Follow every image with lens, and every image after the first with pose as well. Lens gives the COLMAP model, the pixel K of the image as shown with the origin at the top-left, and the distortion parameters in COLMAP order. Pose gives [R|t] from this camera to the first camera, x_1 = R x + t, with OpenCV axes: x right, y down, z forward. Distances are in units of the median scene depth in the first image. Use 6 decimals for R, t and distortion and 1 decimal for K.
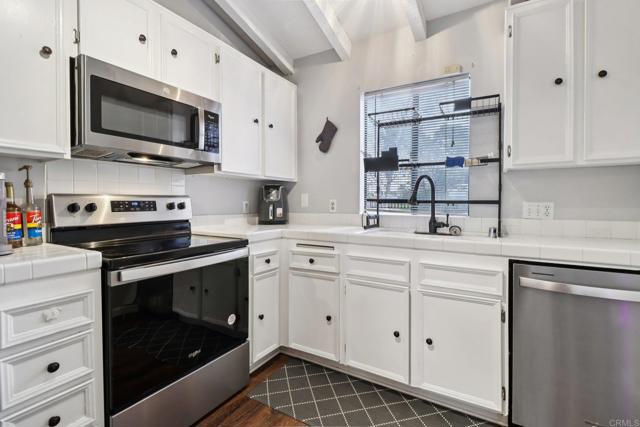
lens RADIAL K [[294.9, 0, 321.5], [0, 294.9, 204.1], [0, 0, 1]] dist [0.003324, -0.000757]
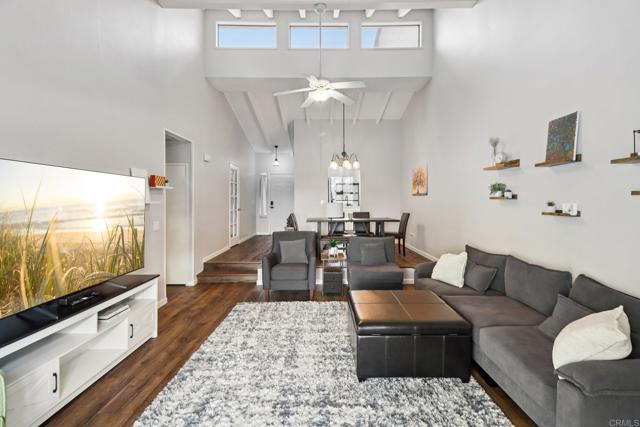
lens RADIAL K [[294.9, 0, 321.5], [0, 294.9, 204.1], [0, 0, 1]] dist [0.003324, -0.000757]
pose [[0.859581, -0.005872, 0.510966, -2.688977], [0.006445, 0.999979, 0.000648, 0.046480], [-0.510959, 0.002736, 0.859601, -3.243199]]
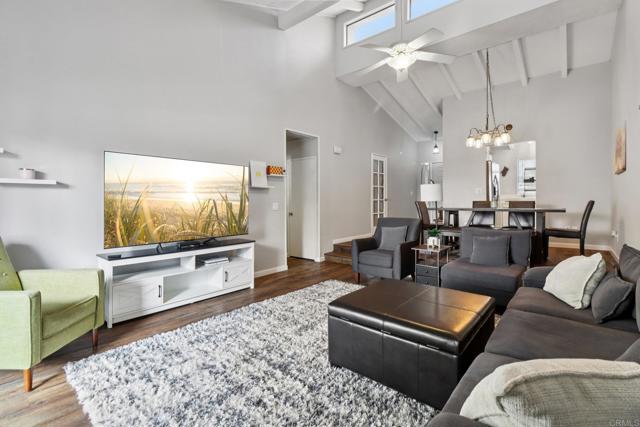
lens RADIAL K [[294.9, 0, 321.5], [0, 294.9, 204.1], [0, 0, 1]] dist [0.003324, -0.000757]
pose [[0.985453, -0.002817, -0.169922, -1.855807], [0.003272, 0.999992, 0.002394, 0.157713], [0.169914, -0.002915, 0.985455, -3.364143]]
